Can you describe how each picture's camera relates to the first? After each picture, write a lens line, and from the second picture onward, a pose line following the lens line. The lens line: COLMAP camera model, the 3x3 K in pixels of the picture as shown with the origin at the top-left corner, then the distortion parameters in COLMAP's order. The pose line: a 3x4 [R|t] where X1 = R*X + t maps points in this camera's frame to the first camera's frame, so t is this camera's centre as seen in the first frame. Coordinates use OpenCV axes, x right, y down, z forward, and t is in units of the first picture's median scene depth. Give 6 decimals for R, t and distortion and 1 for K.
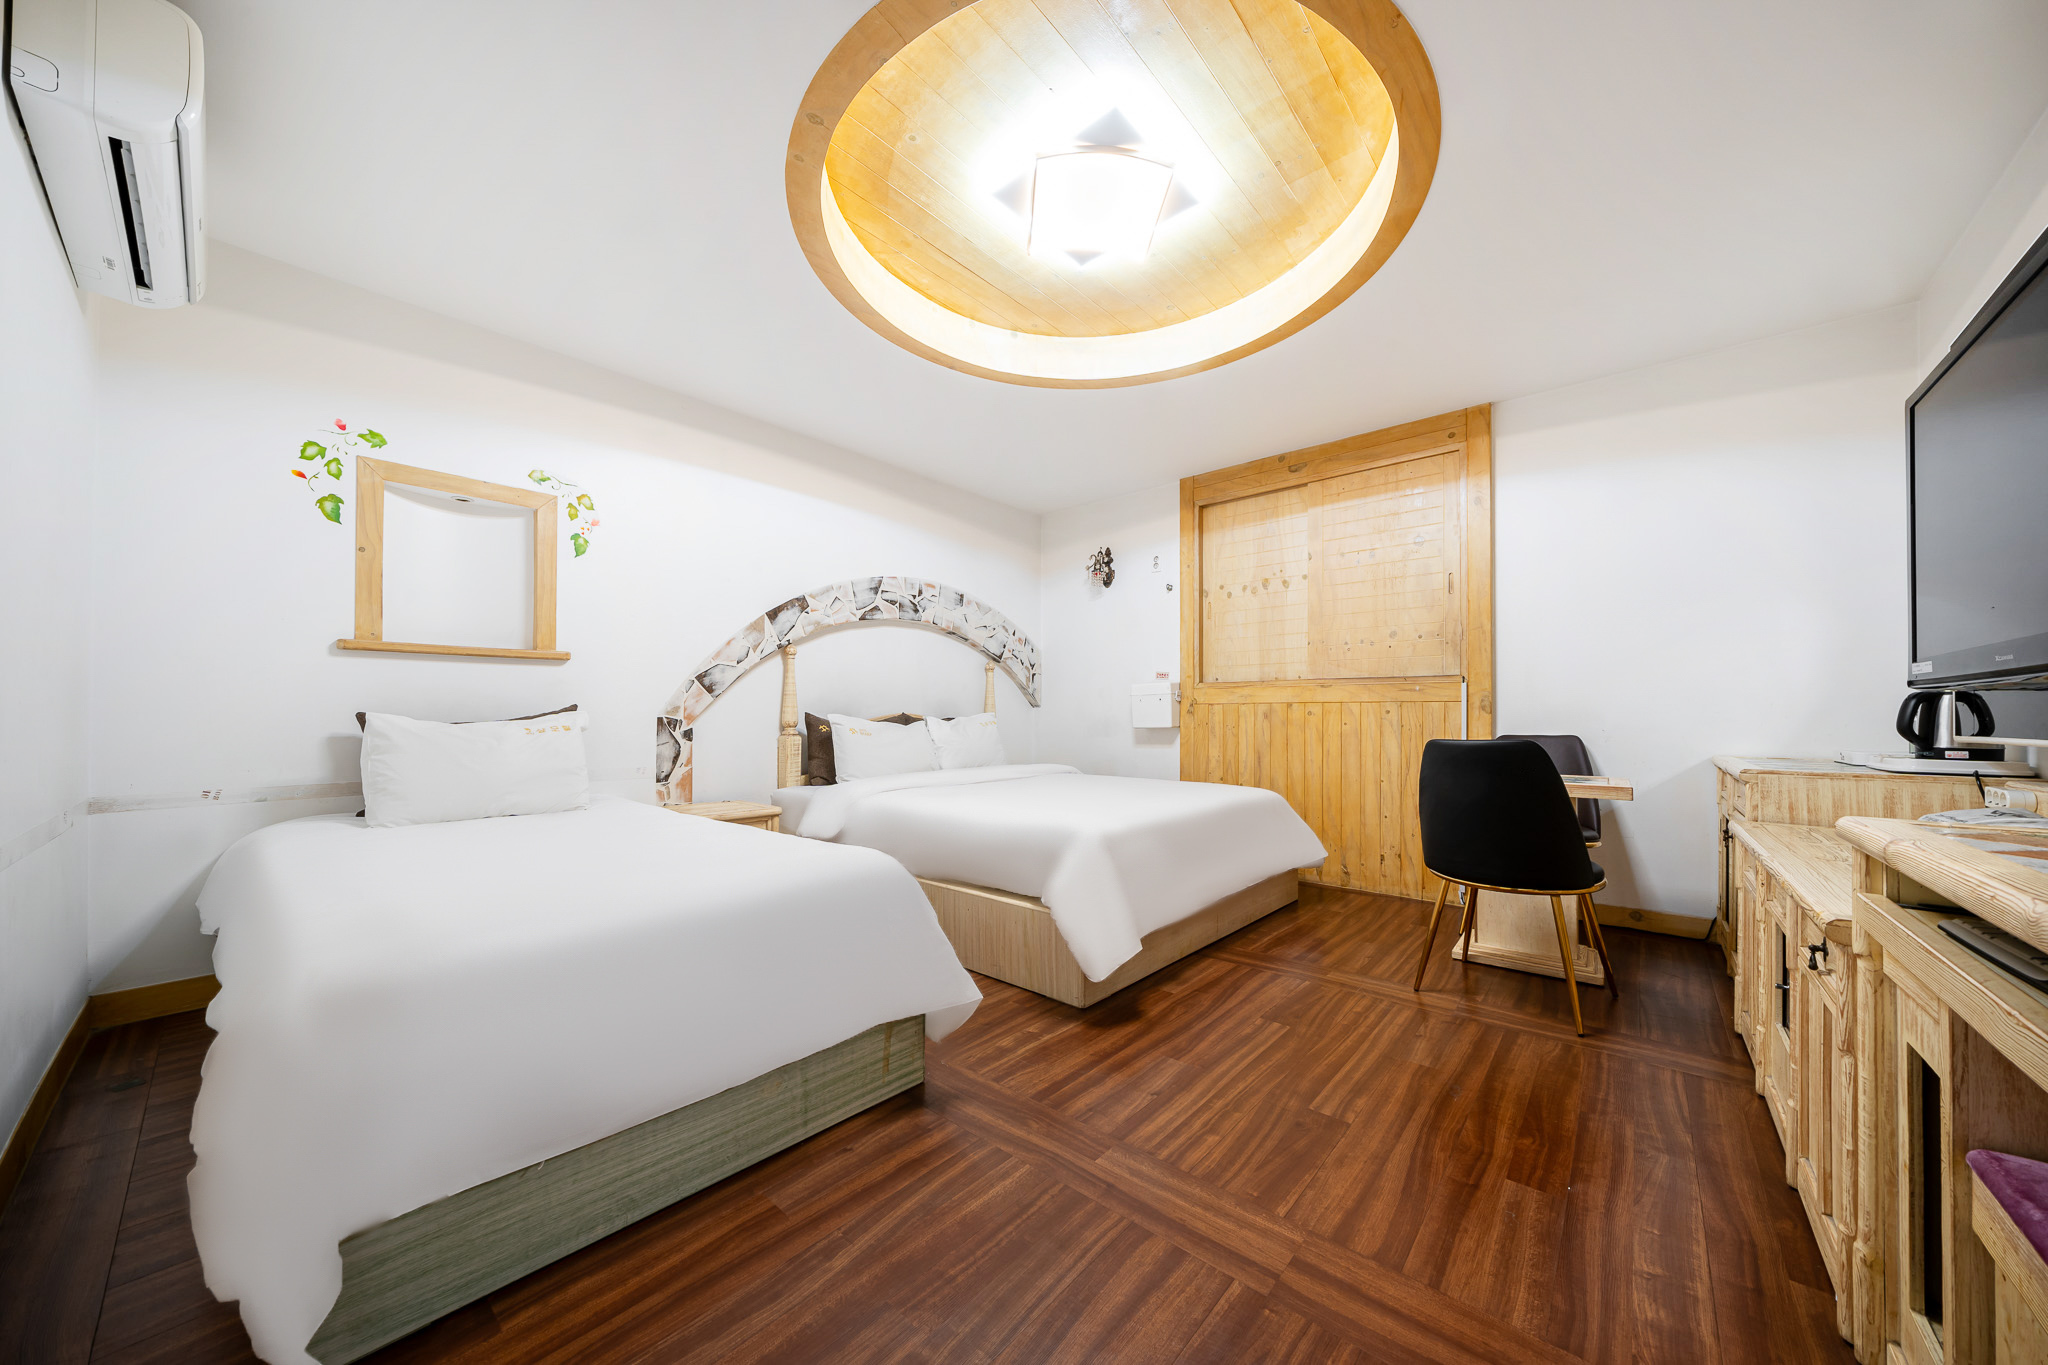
lens RADIAL K [[700.9, 0, 1031.1], [0, 700.9, 702.8], [0, 0, 1]] dist [-0.001768, -0.000122]
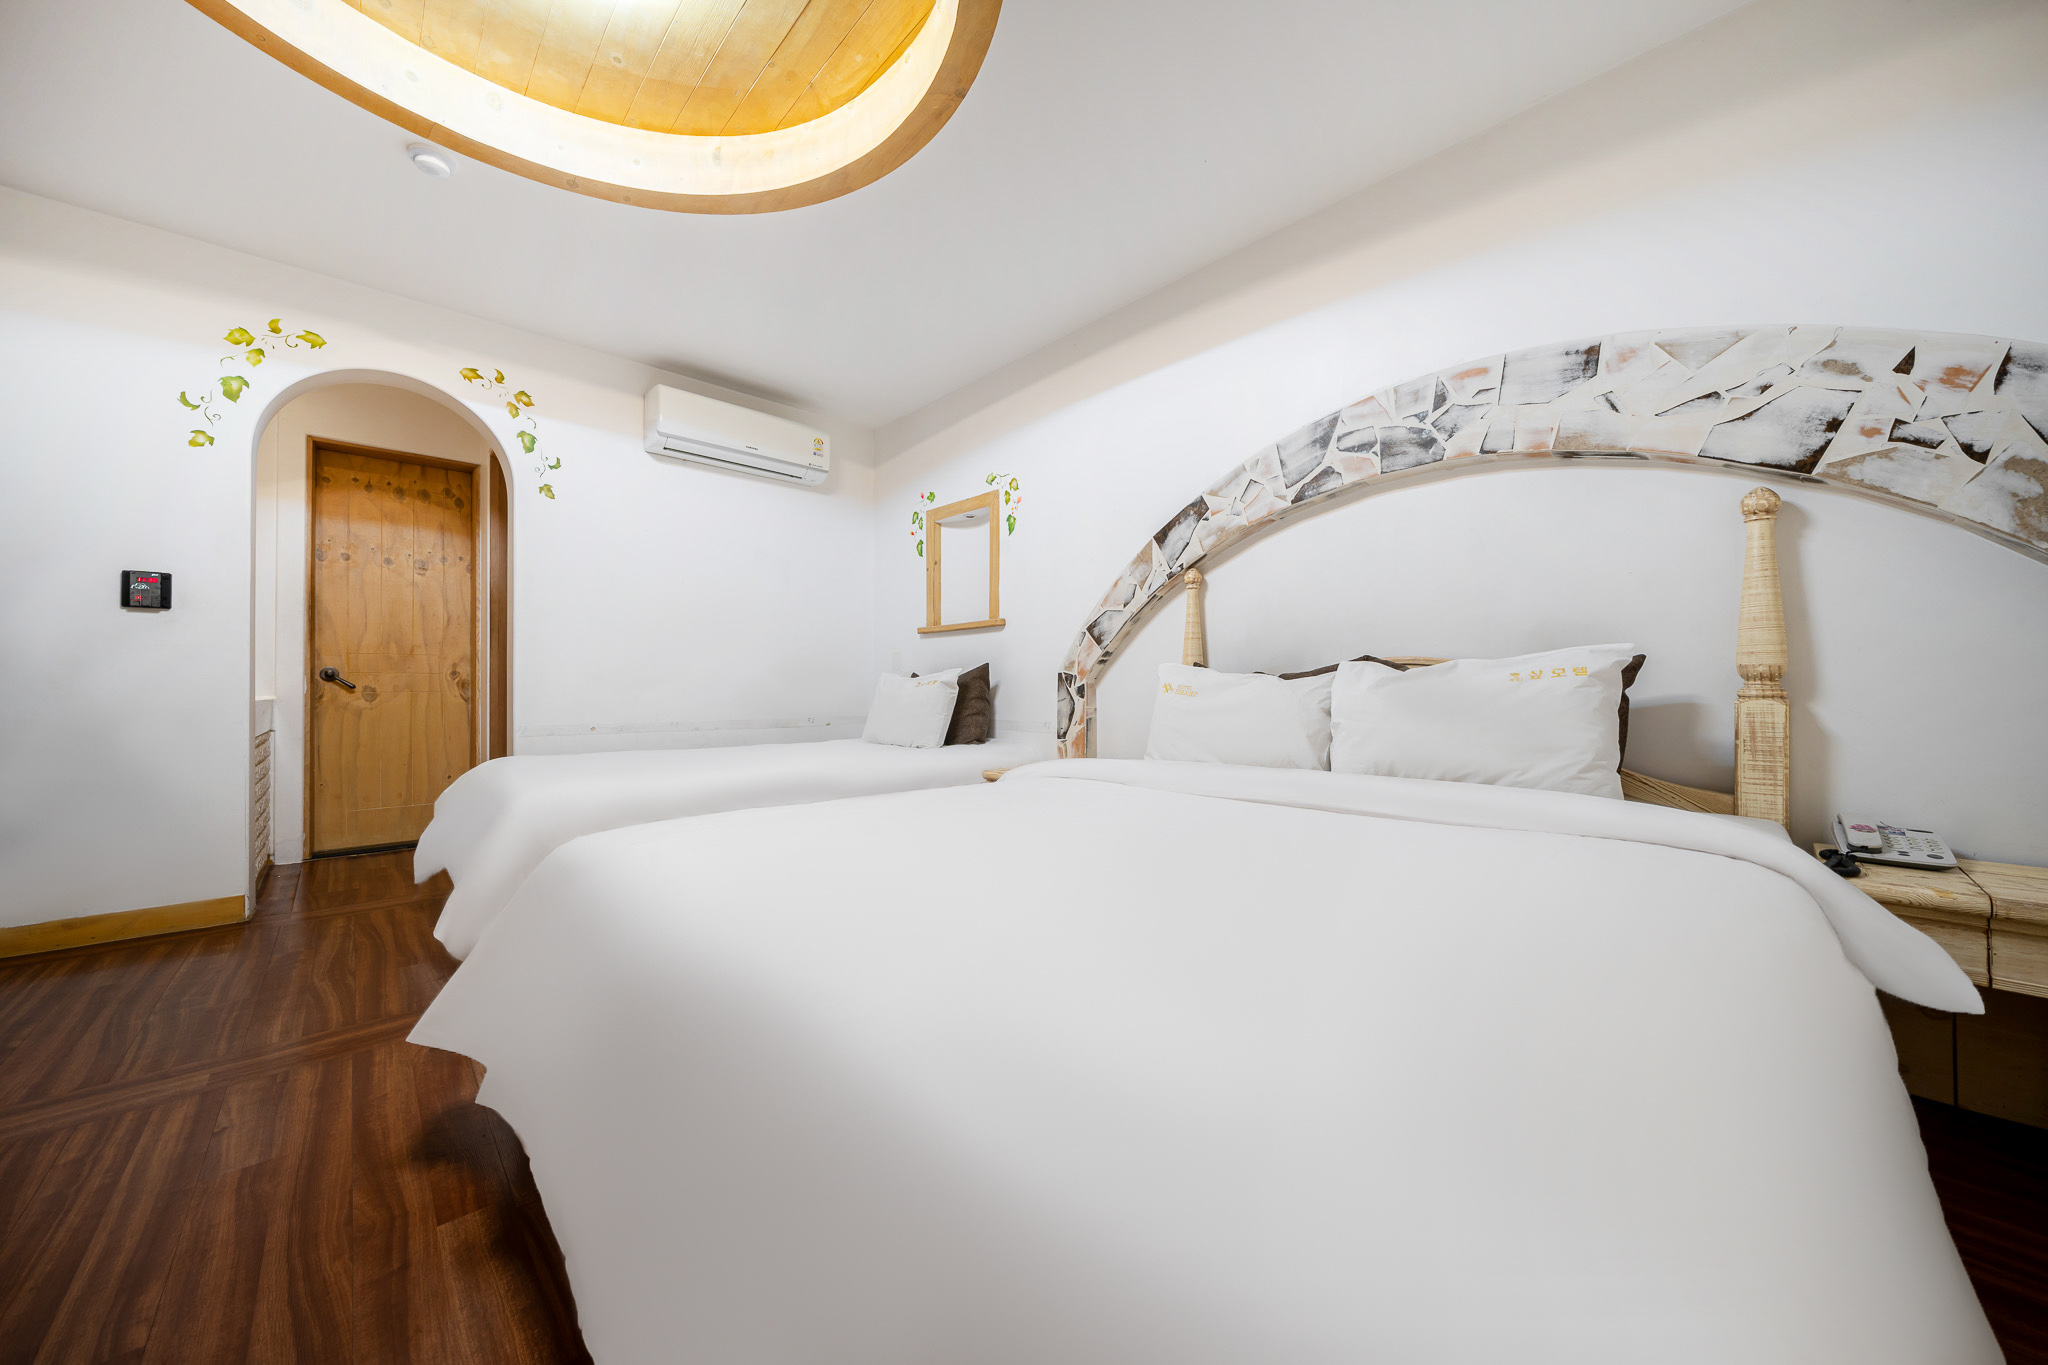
lens RADIAL K [[702.5, 0, 1024.0], [0, 702.5, 682.5], [0, 0, 1]] dist [-0.004676, -0.000166]
pose [[-0.089738, -0.008602, -0.995928, 0.443156], [0.022309, 0.999694, -0.010645, 0.041926], [0.995715, -0.023173, -0.089519, 0.997587]]
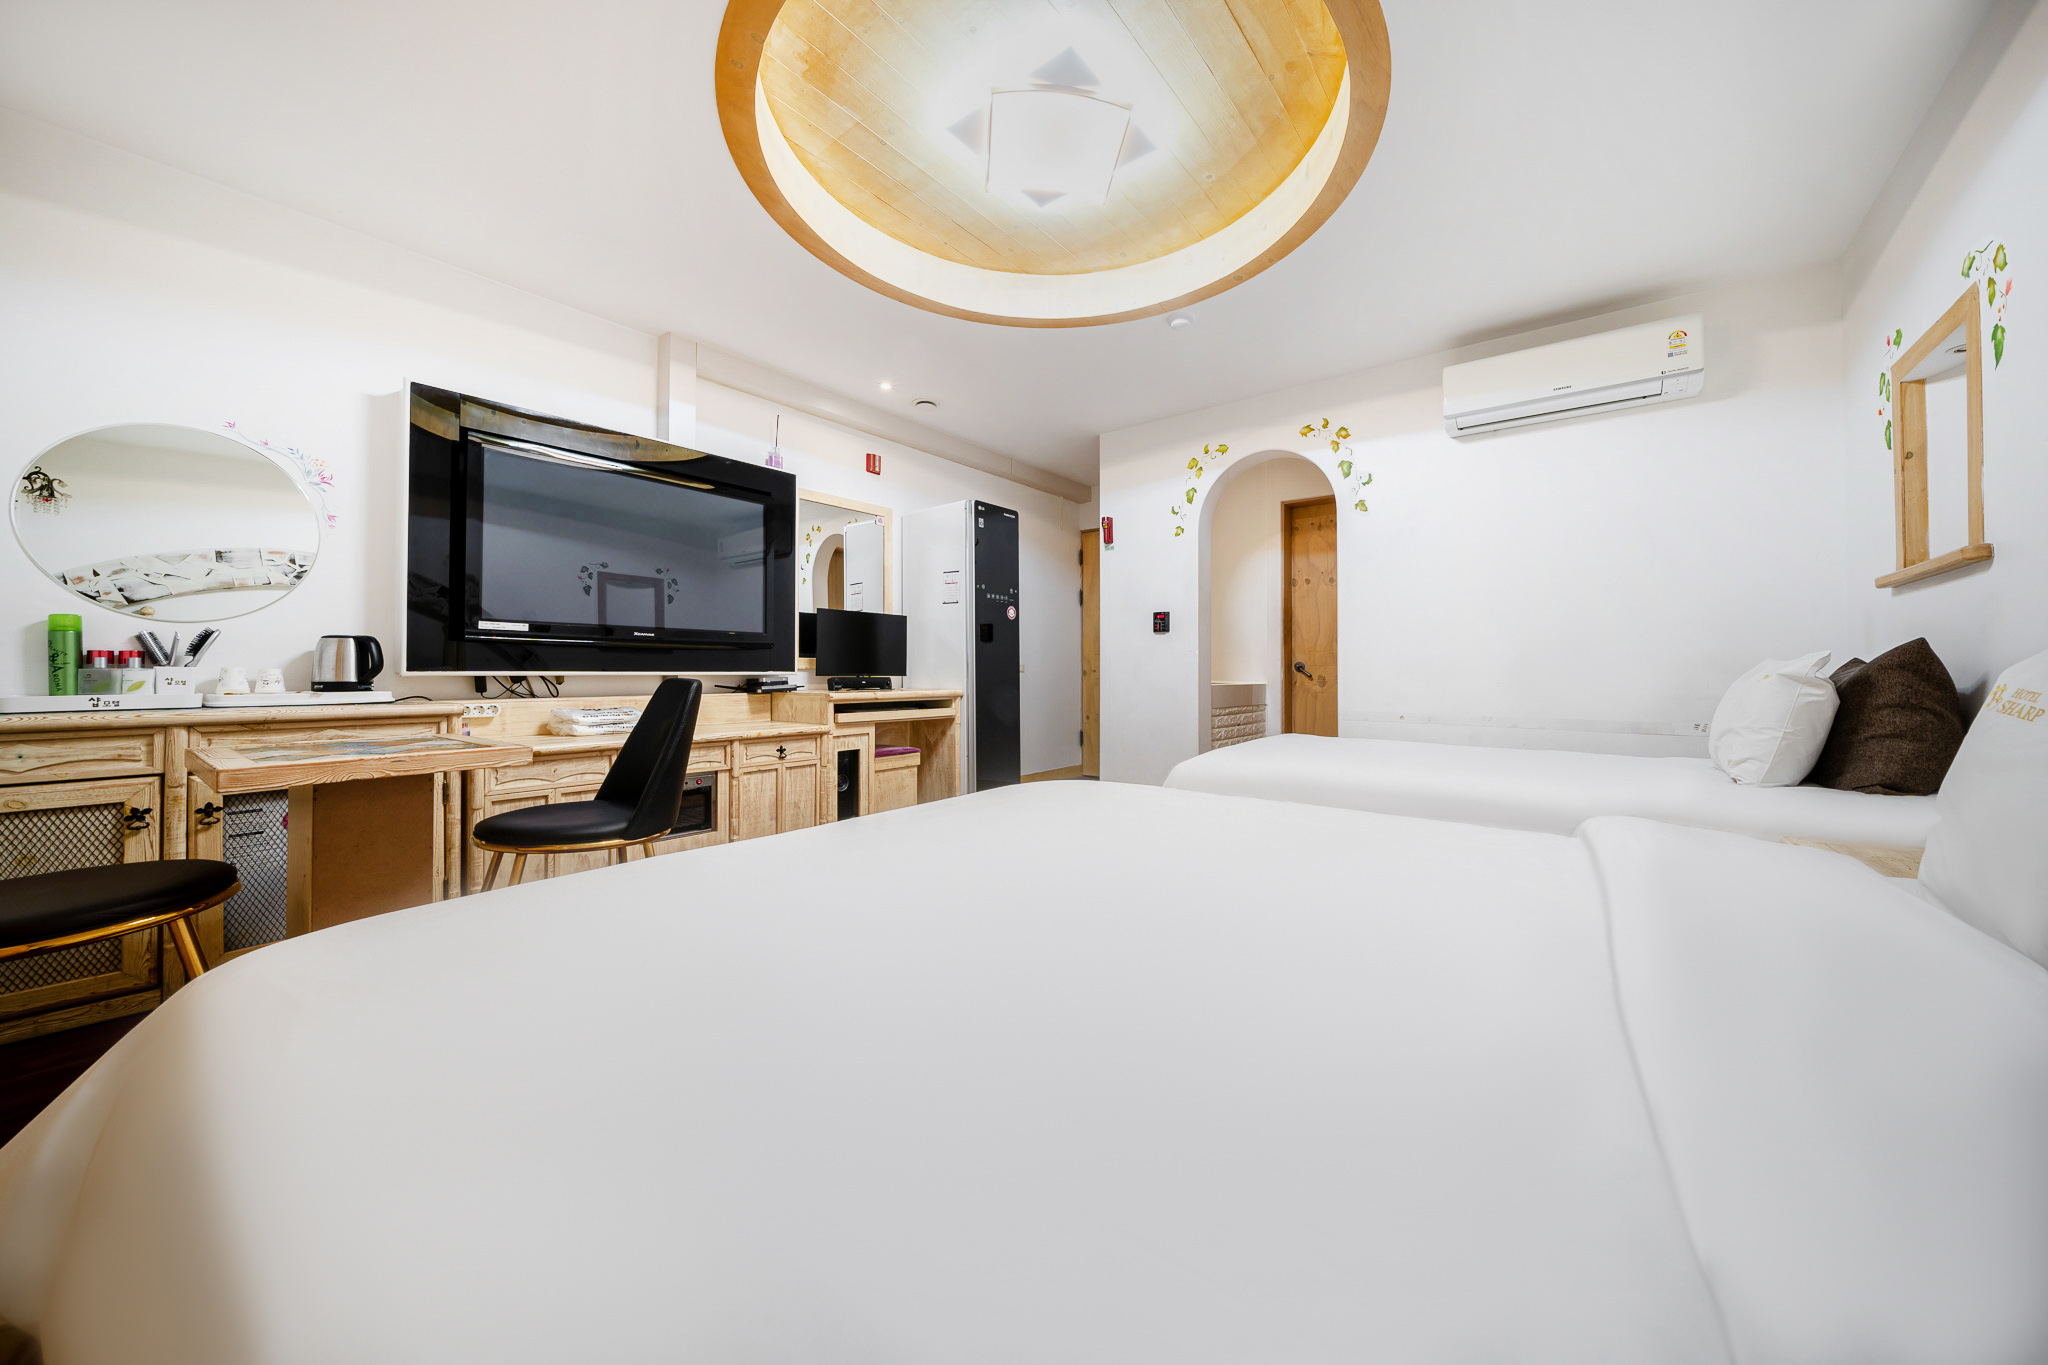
lens RADIAL K [[713.7, 0, 1057.6], [0, 713.7, 662.2], [0, 0, 1]] dist [-0.000937, -0.000067]
pose [[-0.997094, -0.008170, -0.075744, 0.110614], [-0.005509, 0.999363, -0.035269, 0.041393], [0.075984, -0.034749, -0.996503, 1.327587]]
